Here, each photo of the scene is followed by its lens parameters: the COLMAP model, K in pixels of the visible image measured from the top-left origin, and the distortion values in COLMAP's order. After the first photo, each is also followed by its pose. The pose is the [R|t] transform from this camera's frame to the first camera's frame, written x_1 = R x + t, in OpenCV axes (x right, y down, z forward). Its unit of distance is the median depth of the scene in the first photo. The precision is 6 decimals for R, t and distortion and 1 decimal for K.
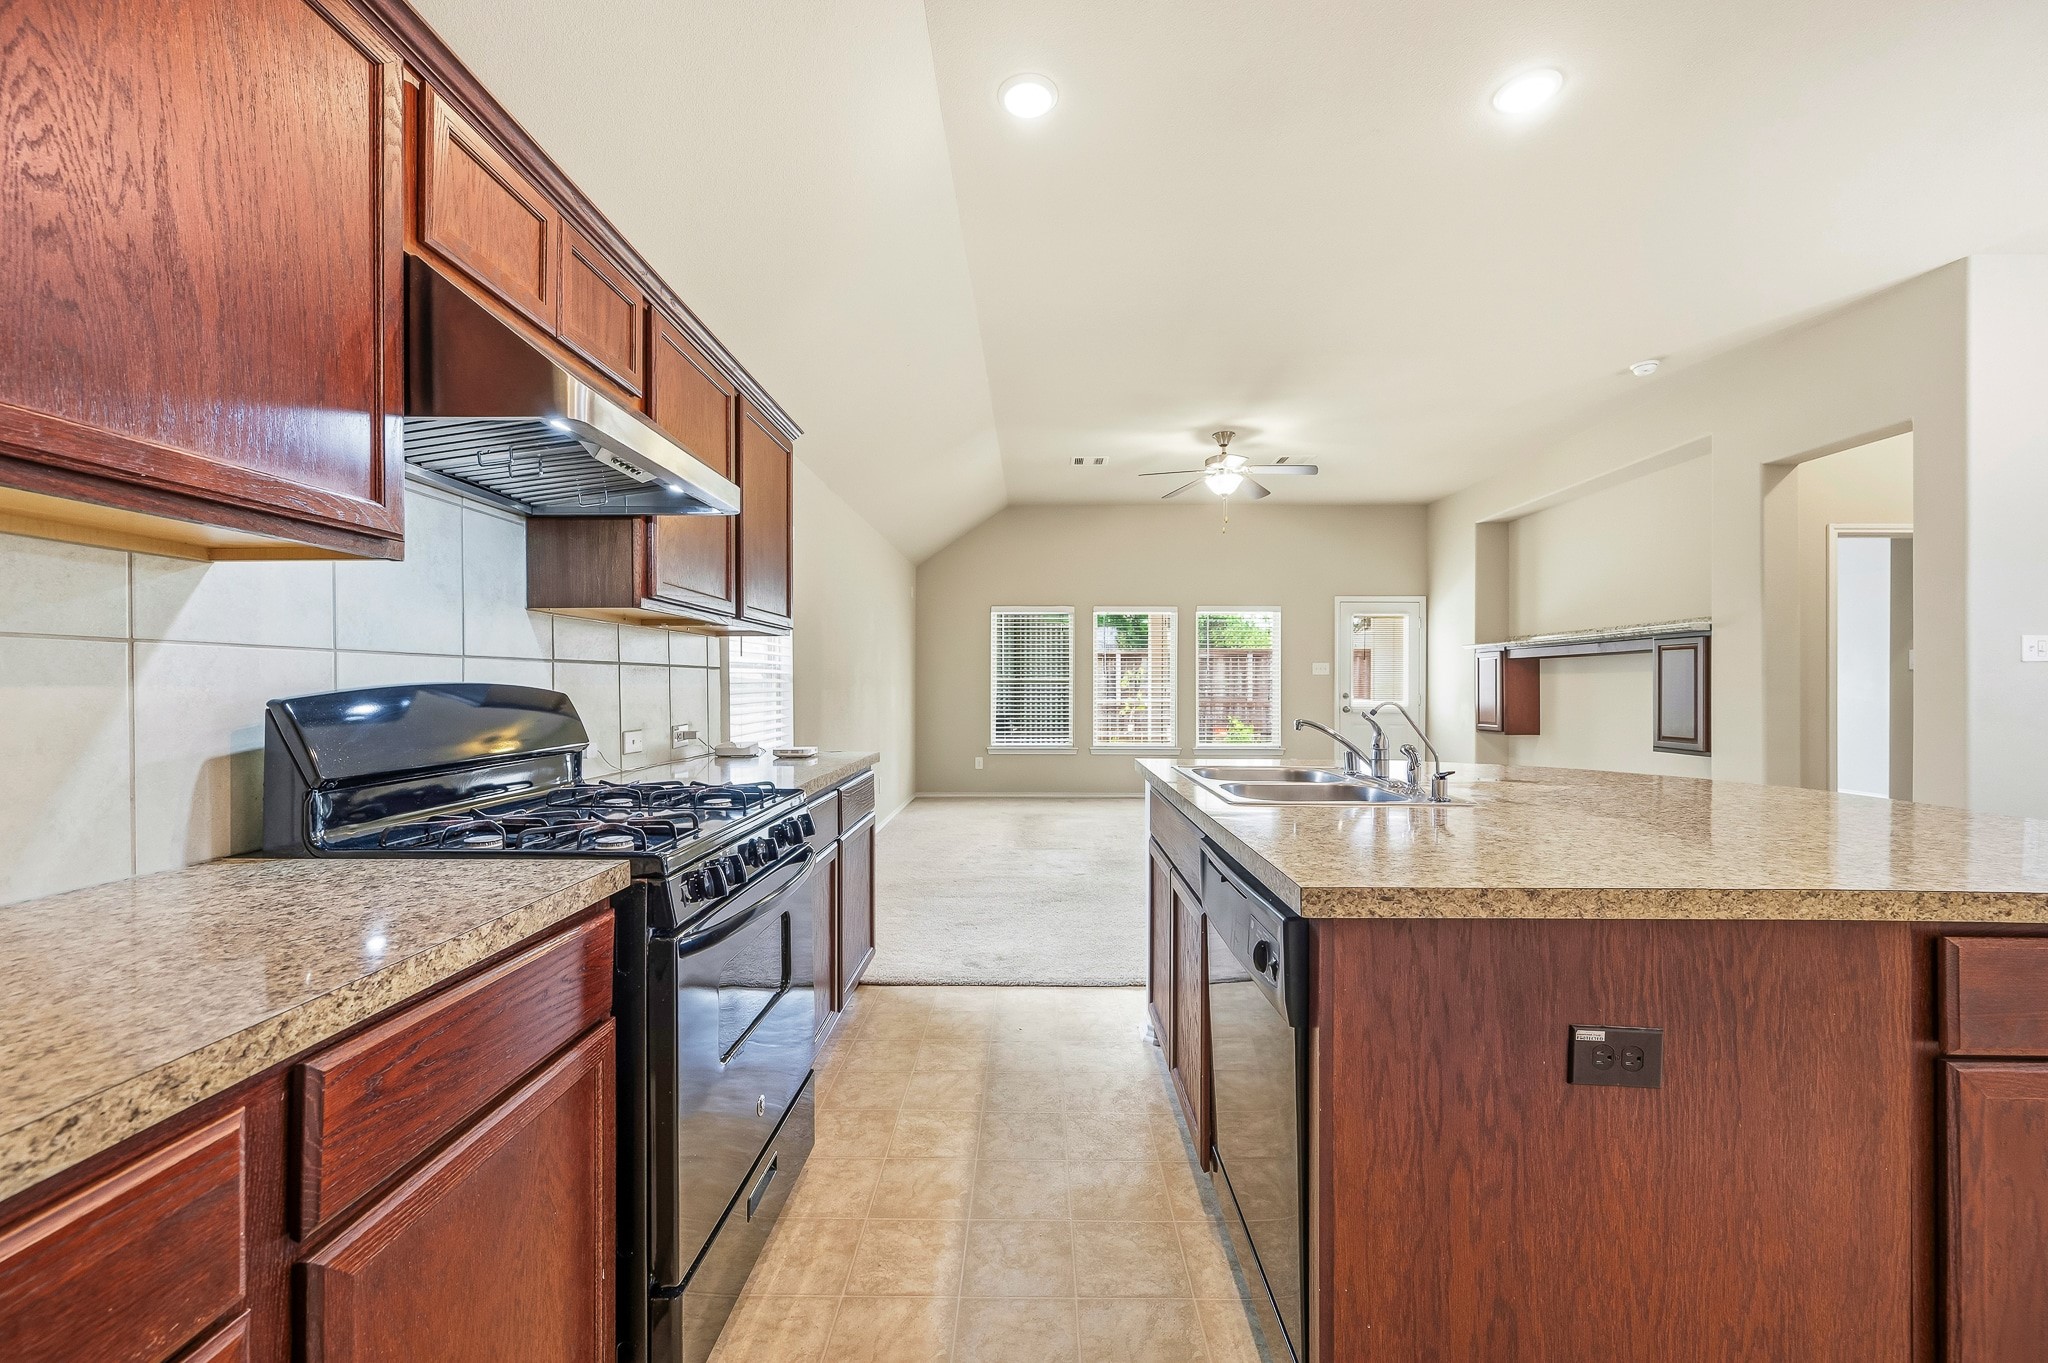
lens RADIAL K [[812.4, 0, 1020.0], [0, 812.4, 685.1], [0, 0, 1]] dist [-0.000138, 0.000256]
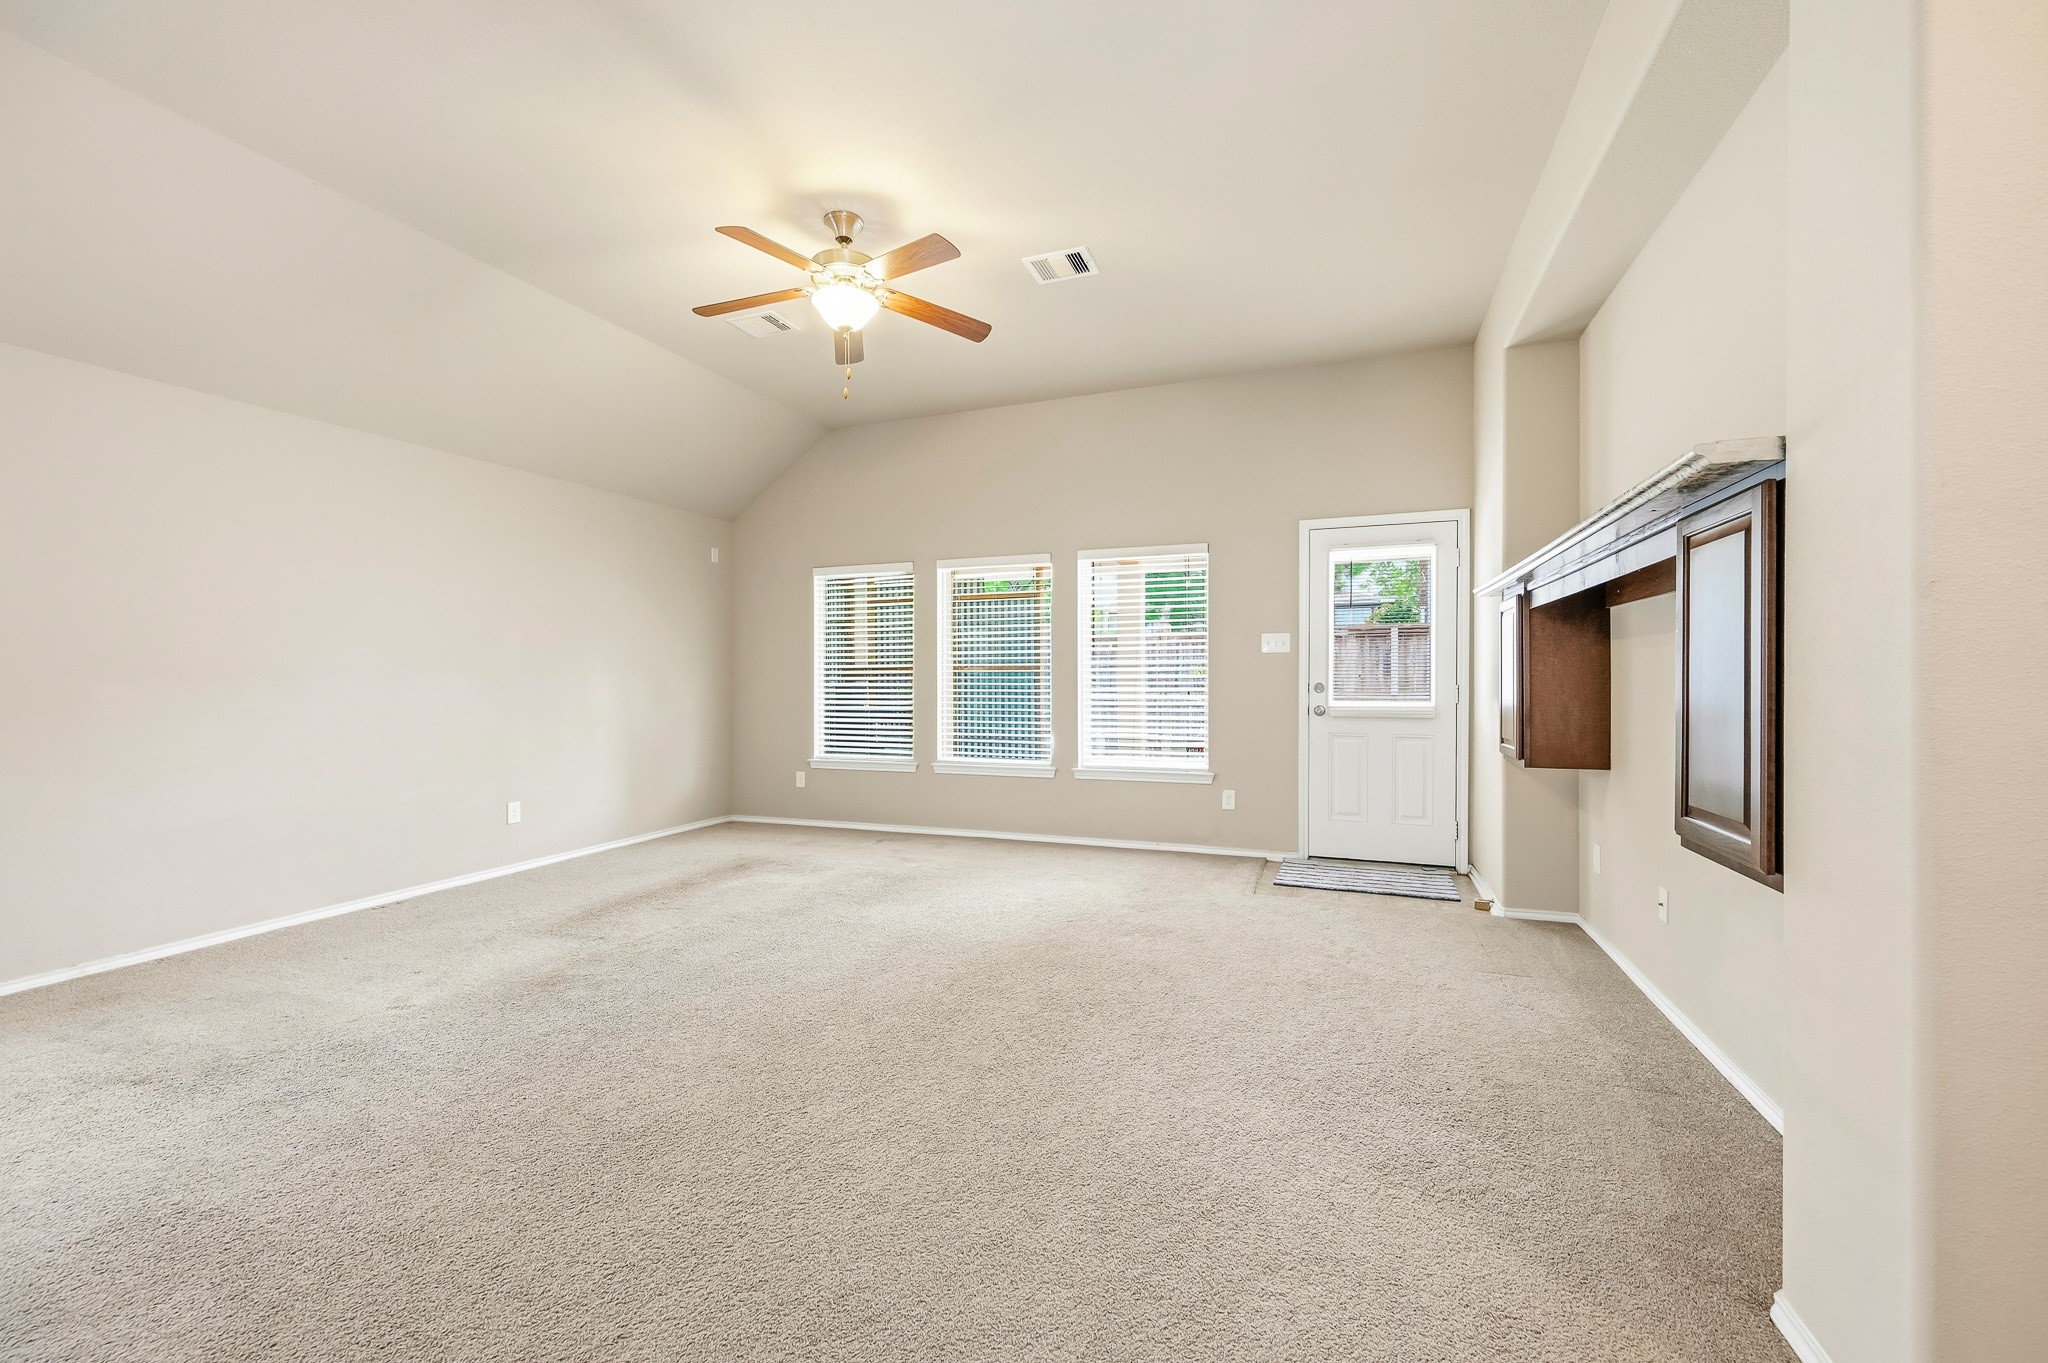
lens RADIAL K [[823.2, 0, 1021.0], [0, 823.2, 690.8], [0, 0, 1]] dist [0.000137, -0.000073]
pose [[0.941316, -0.003508, -0.337509, 1.317771], [0.009068, 0.999848, 0.014899, 0.015745], [0.337405, -0.017085, 0.941204, 1.199836]]
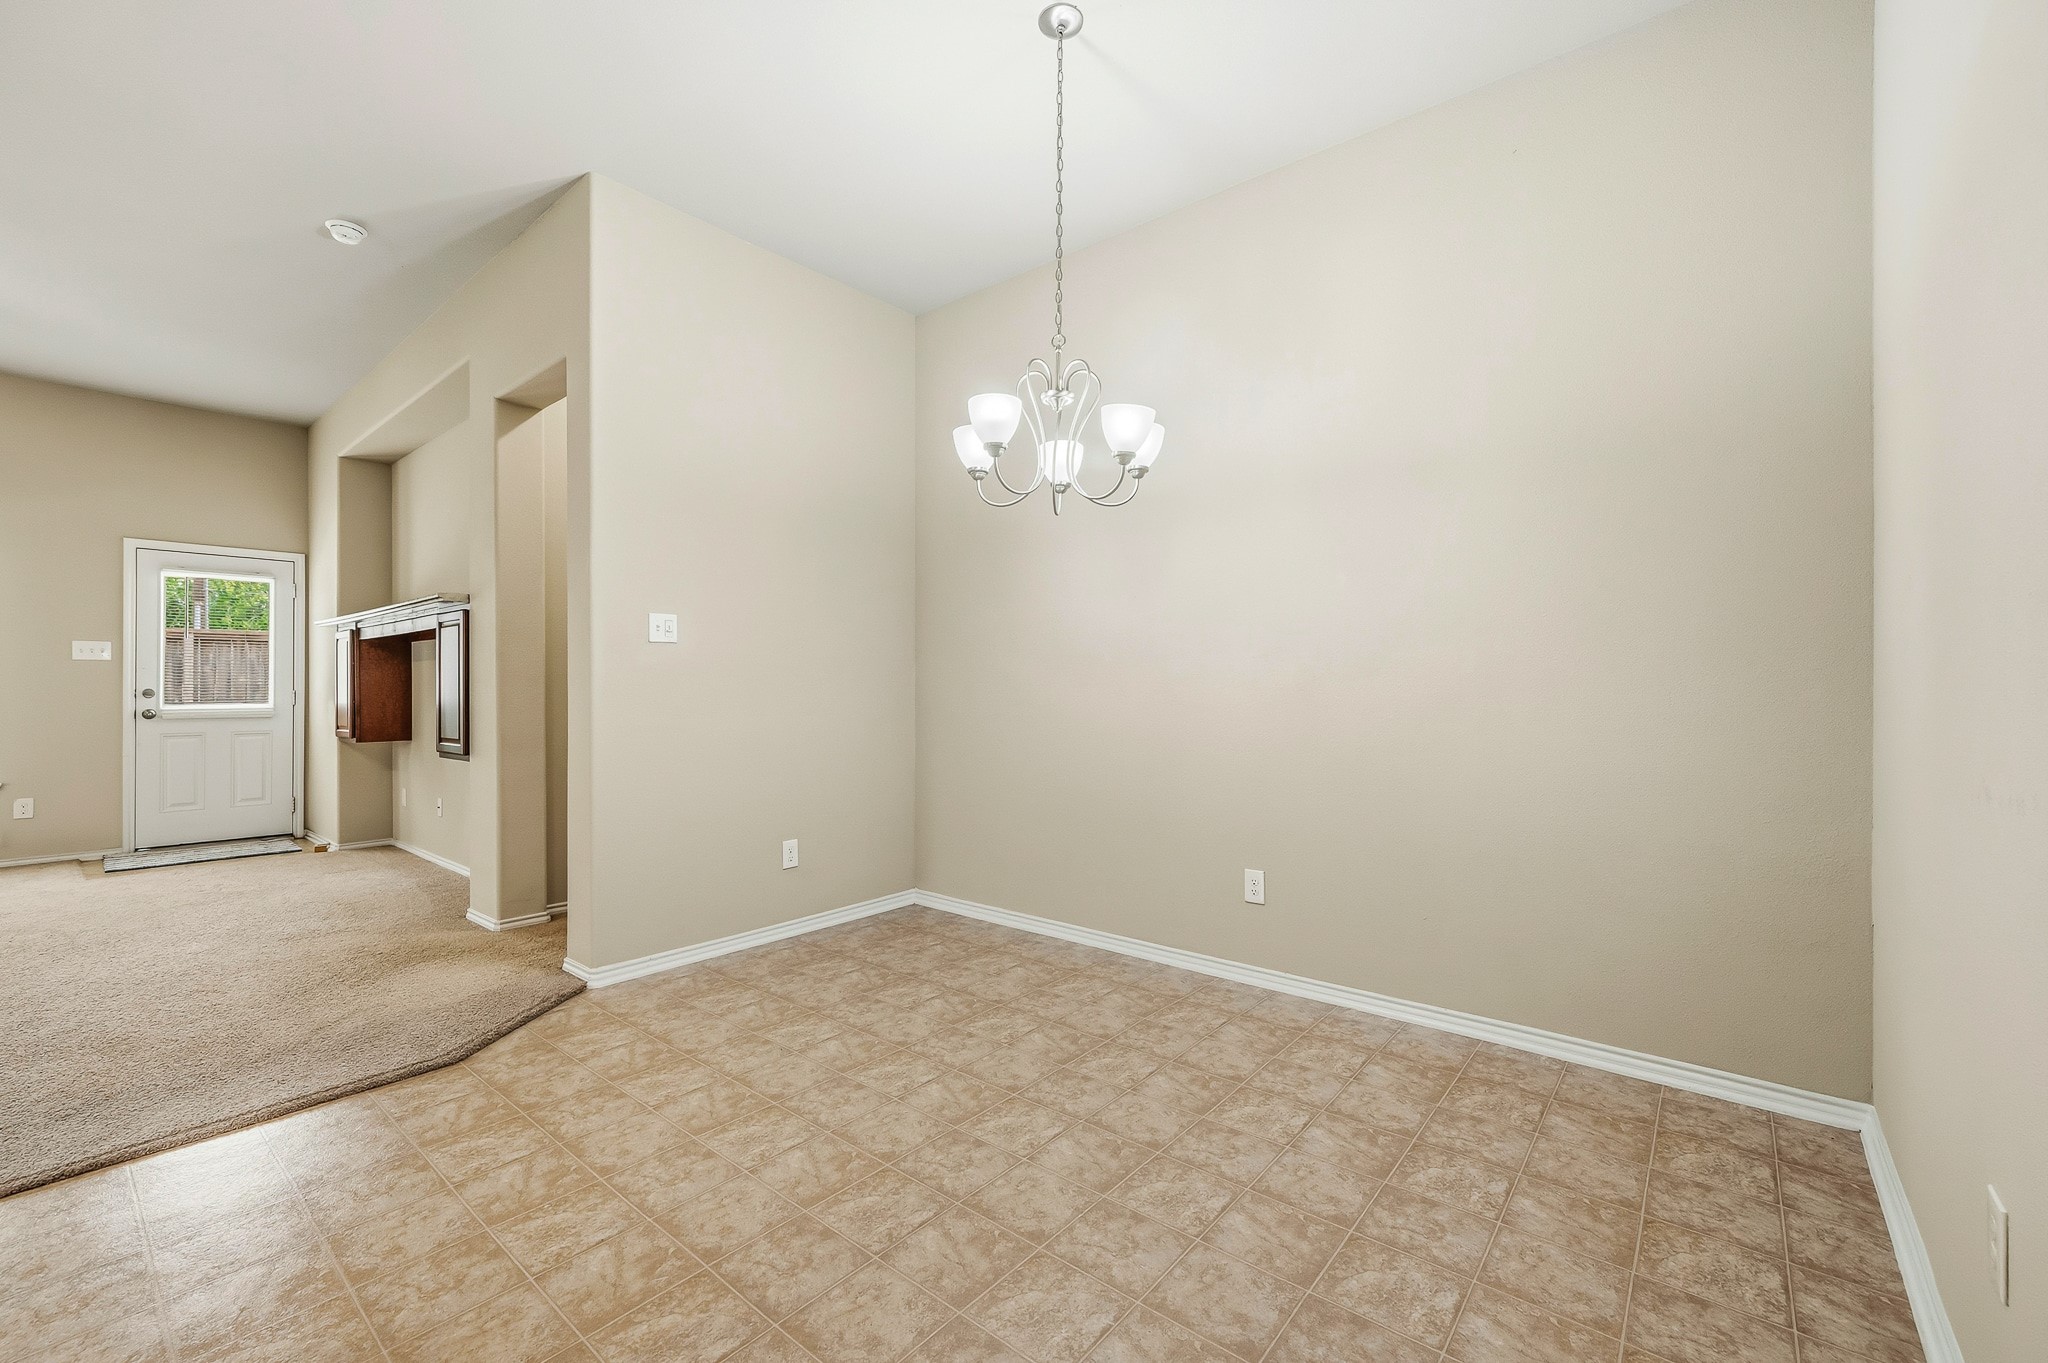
lens RADIAL K [[846.6, 0, 1021.1], [0, 846.6, 680.7], [0, 0, 1]] dist [0.000084, 0.000093]
pose [[0.628841, -0.000464, 0.777533, 1.036420], [0.003735, 0.999990, -0.002424, 0.024502], [-0.777525, 0.004428, 0.628837, 0.109446]]
